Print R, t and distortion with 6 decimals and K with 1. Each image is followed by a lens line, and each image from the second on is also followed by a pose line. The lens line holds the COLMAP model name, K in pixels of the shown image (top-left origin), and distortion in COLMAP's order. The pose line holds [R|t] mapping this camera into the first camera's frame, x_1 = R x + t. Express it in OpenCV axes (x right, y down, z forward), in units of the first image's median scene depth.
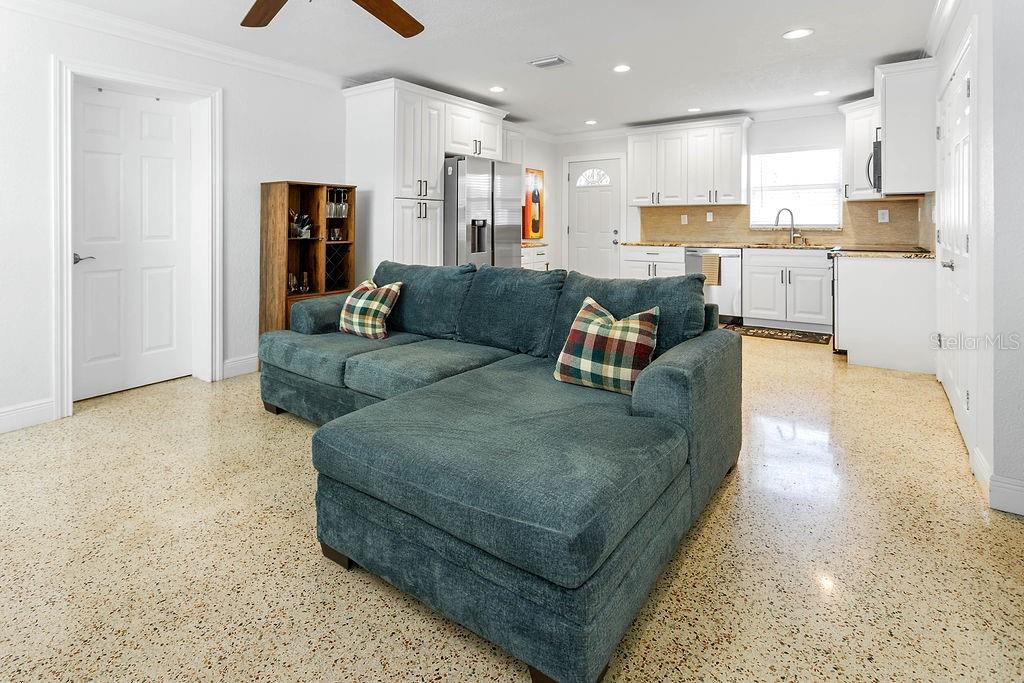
lens RADIAL K [[520.2, 0, 494.5], [0, 520.2, 229.0], [0, 0, 1]] dist [0.006981, 0.000062]
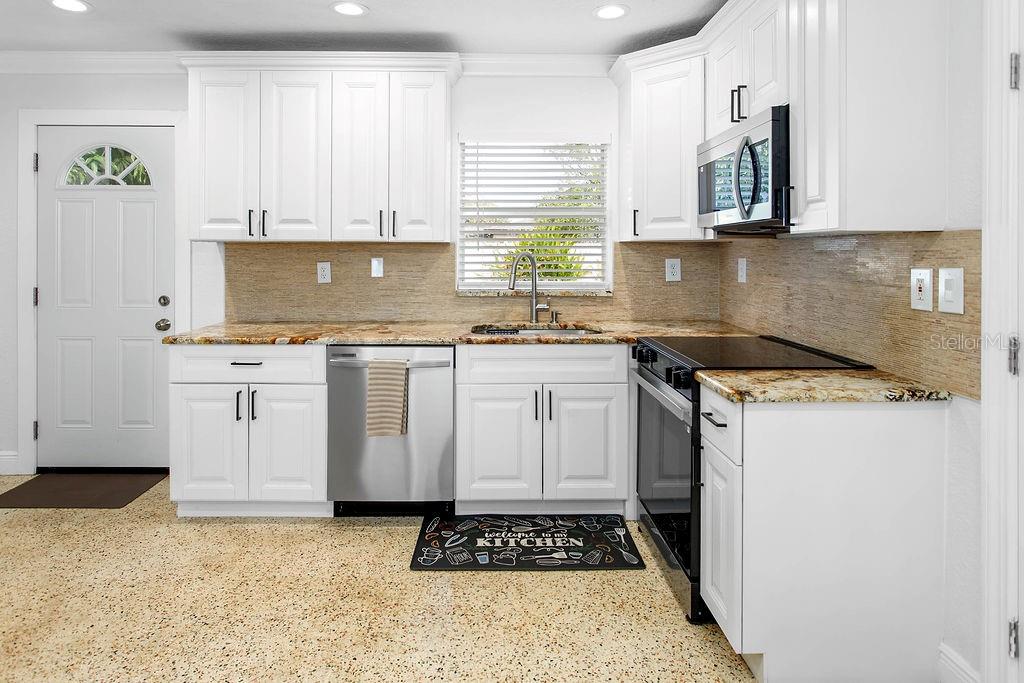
lens RADIAL K [[602.2, 0, 500.9], [0, 602.2, 256.3], [0, 0, 1]] dist [-0.002406, 0.000192]
pose [[0.800293, 0.001805, 0.599607, 0.190600], [0.001031, 0.999990, -0.004387, -0.032970], [-0.599609, 0.004129, 0.800283, 0.536807]]
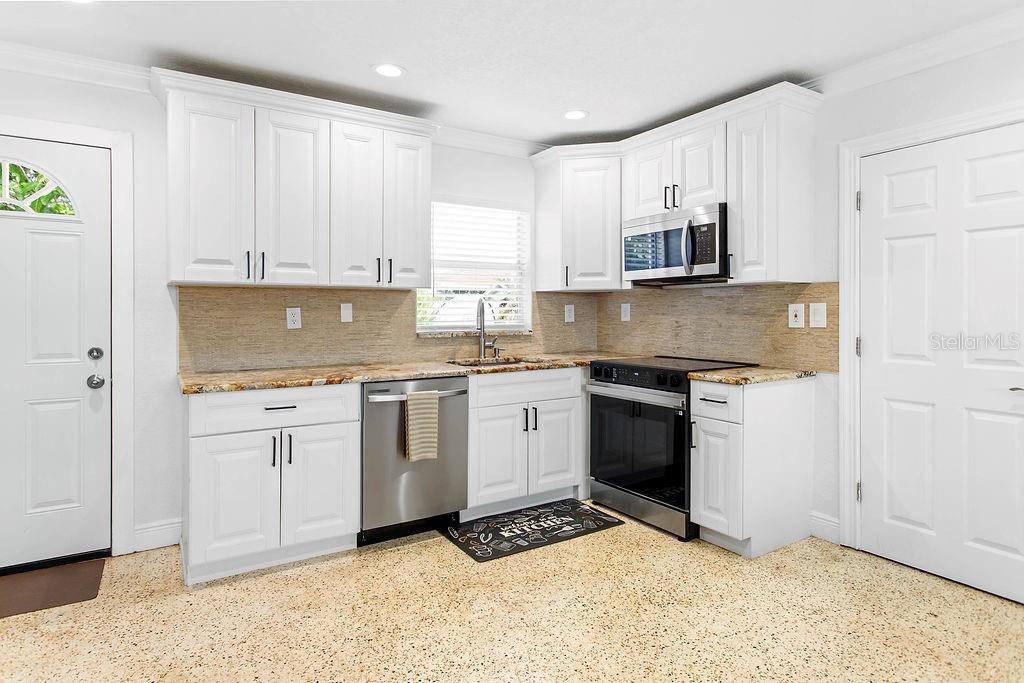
lens RADIAL K [[578.2, 0, 506.9], [0, 578.2, 317.9], [0, 0, 1]] dist [0.005366, 0.000831]
pose [[0.364495, -0.006945, 0.931179, -0.037237], [0.011250, 0.999932, 0.003054, -0.019712], [-0.931137, 0.009363, 0.364548, 0.709331]]
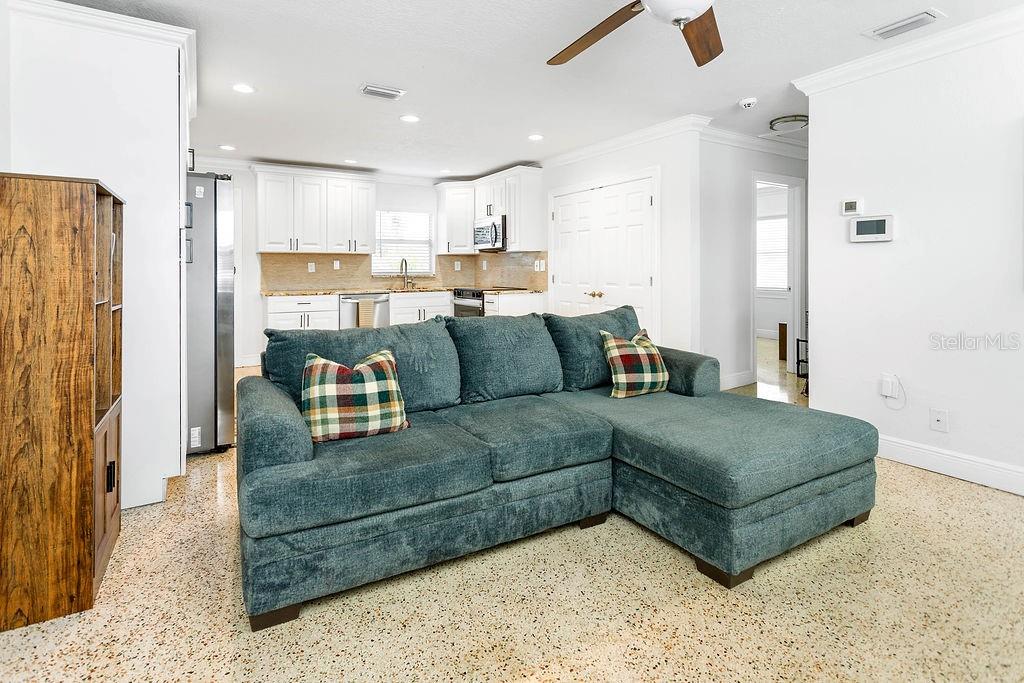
lens RADIAL K [[520.2, 0, 511.9], [0, 520.2, 271.3], [0, 0, 1]] dist [0.006981, 0.000062]
pose [[0.381869, -0.000960, 0.924216, -0.439673], [0.011567, 0.999926, -0.003740, -0.003154], [-0.924144, 0.012119, 0.381852, 0.301118]]
